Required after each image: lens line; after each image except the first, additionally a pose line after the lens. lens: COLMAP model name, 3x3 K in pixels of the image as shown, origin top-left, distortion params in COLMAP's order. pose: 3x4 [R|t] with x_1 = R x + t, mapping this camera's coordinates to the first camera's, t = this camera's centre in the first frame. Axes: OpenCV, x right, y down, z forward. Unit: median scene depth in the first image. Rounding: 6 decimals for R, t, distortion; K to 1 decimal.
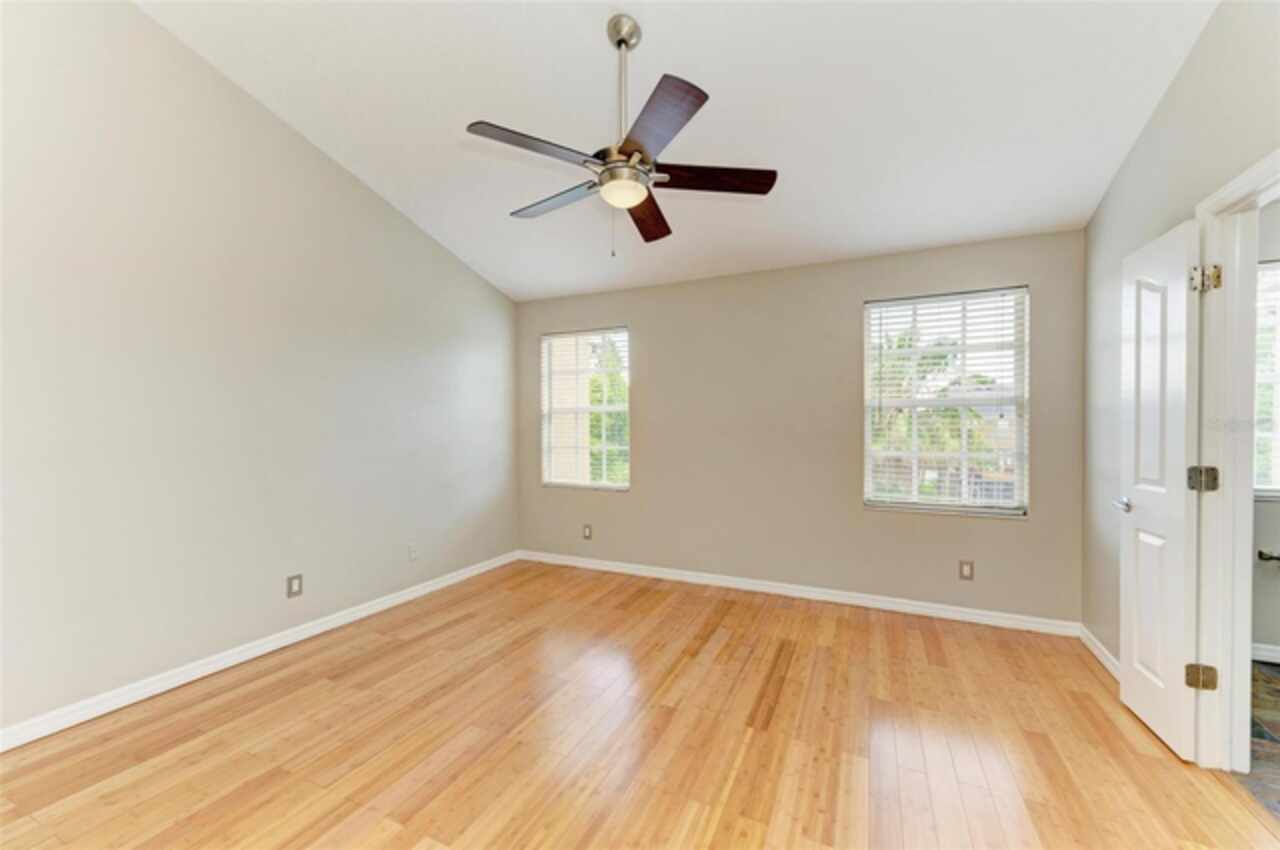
lens RADIAL K [[492.1, 0, 641.2], [0, 492.1, 433.6], [0, 0, 1]] dist [0.005642, -0.000273]
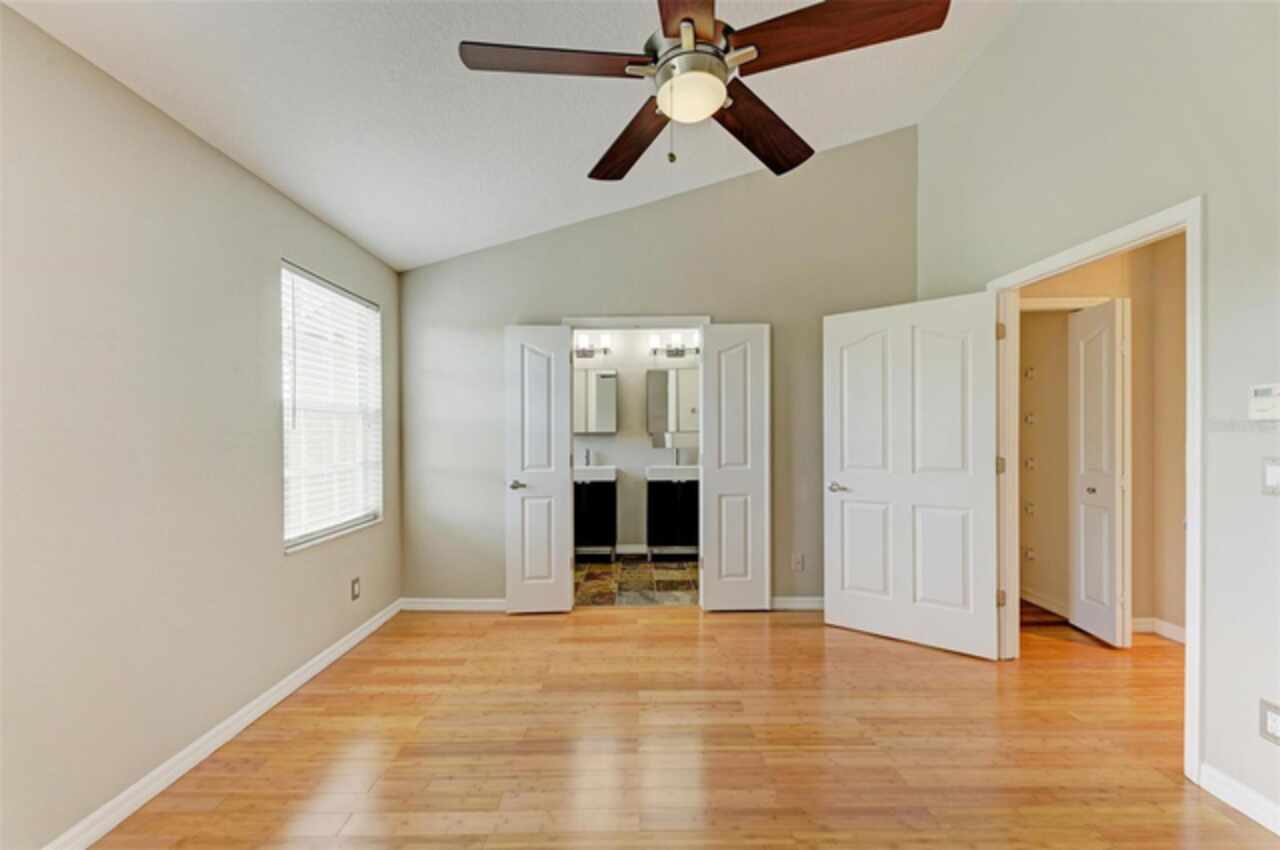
lens RADIAL K [[492.1, 0, 641.2], [0, 492.1, 433.6], [0, 0, 1]] dist [0.005642, -0.000273]
pose [[-0.420278, -0.004699, 0.907383, -0.518659], [0.021383, 0.999658, 0.015081, -0.023524], [-0.907143, 0.025741, -0.420034, 1.115337]]
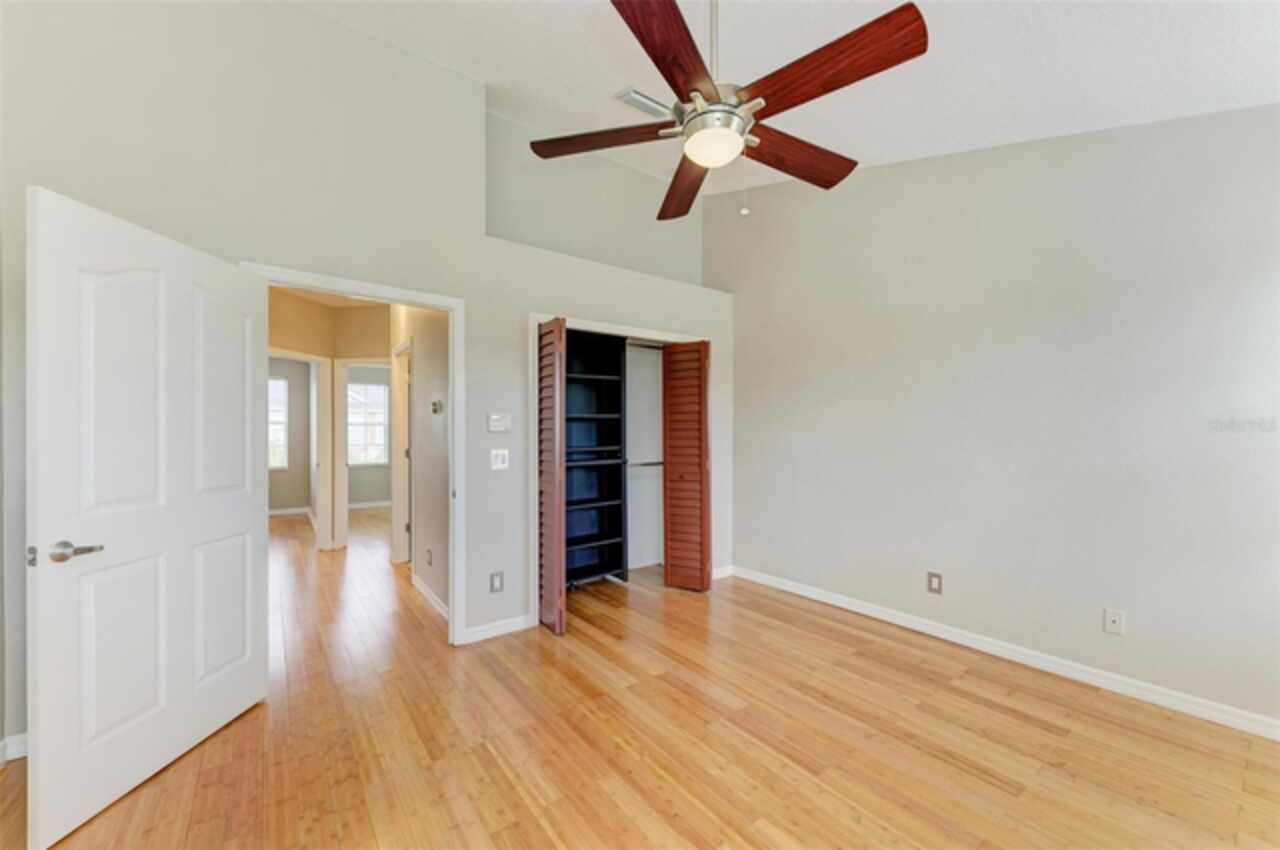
lens RADIAL K [[492.1, 0, 641.2], [0, 492.1, 433.6], [0, 0, 1]] dist [0.005642, -0.000273]
pose [[-0.475182, -0.001340, -0.879887, 0.603258], [-0.011935, 0.999917, 0.004922, -0.014109], [0.879807, 0.012840, -0.475158, 1.056929]]
